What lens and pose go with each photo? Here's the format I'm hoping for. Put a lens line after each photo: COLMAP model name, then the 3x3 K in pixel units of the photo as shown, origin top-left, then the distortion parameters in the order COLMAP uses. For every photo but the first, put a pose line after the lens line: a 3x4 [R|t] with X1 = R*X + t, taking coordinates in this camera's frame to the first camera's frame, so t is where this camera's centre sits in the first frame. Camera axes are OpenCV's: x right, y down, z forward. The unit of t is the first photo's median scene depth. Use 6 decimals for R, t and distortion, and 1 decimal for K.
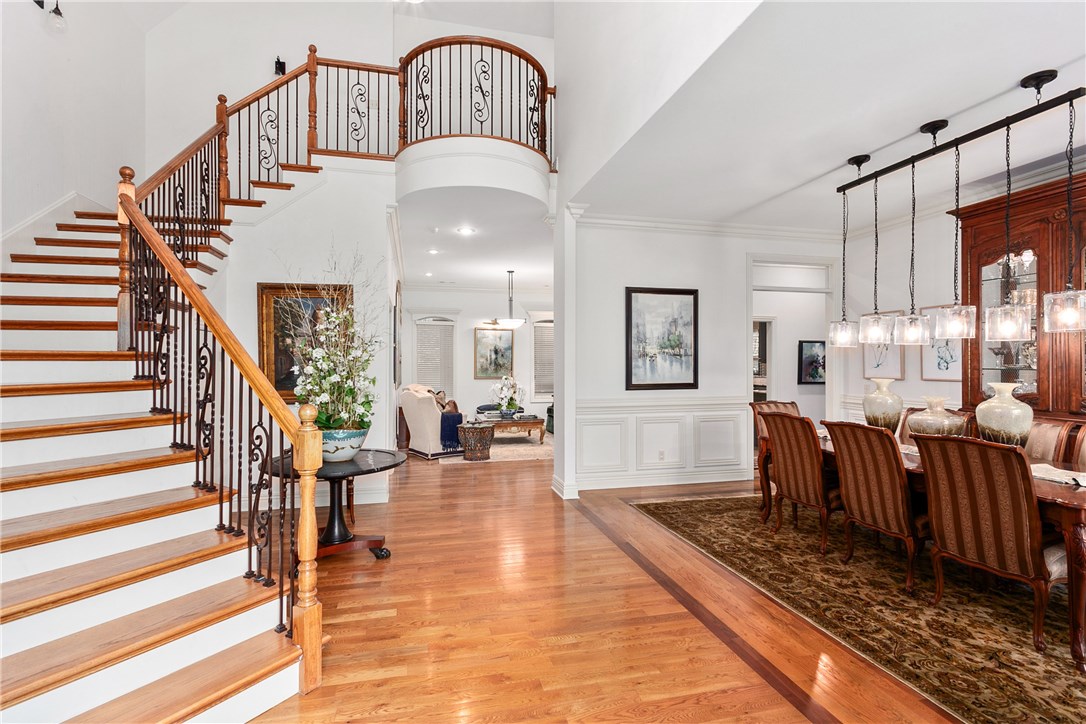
lens RADIAL K [[520.4, 0, 538.4], [0, 520.4, 357.4], [0, 0, 1]] dist [0.005409, 0.000911]
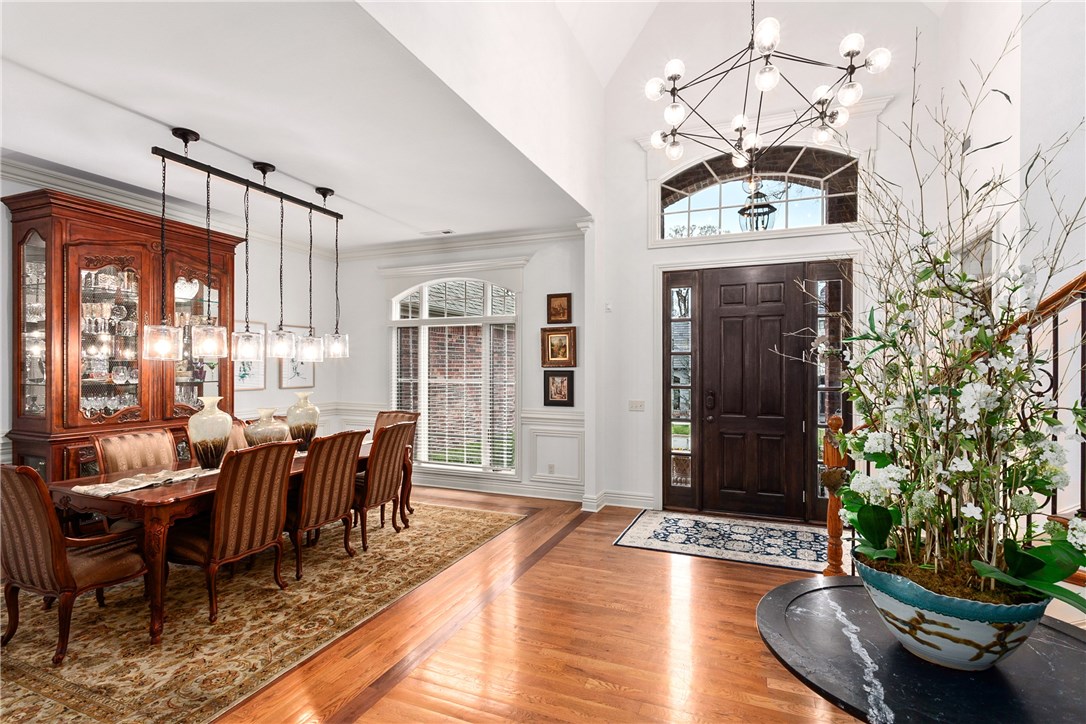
lens RADIAL K [[520.4, 0, 538.4], [0, 520.4, 357.4], [0, 0, 1]] dist [0.005409, 0.000911]
pose [[-0.799398, 0.018077, 0.600530, -0.368204], [0.002785, 0.999648, -0.026384, -0.000246], [-0.600796, -0.019419, -0.799167, 1.472666]]
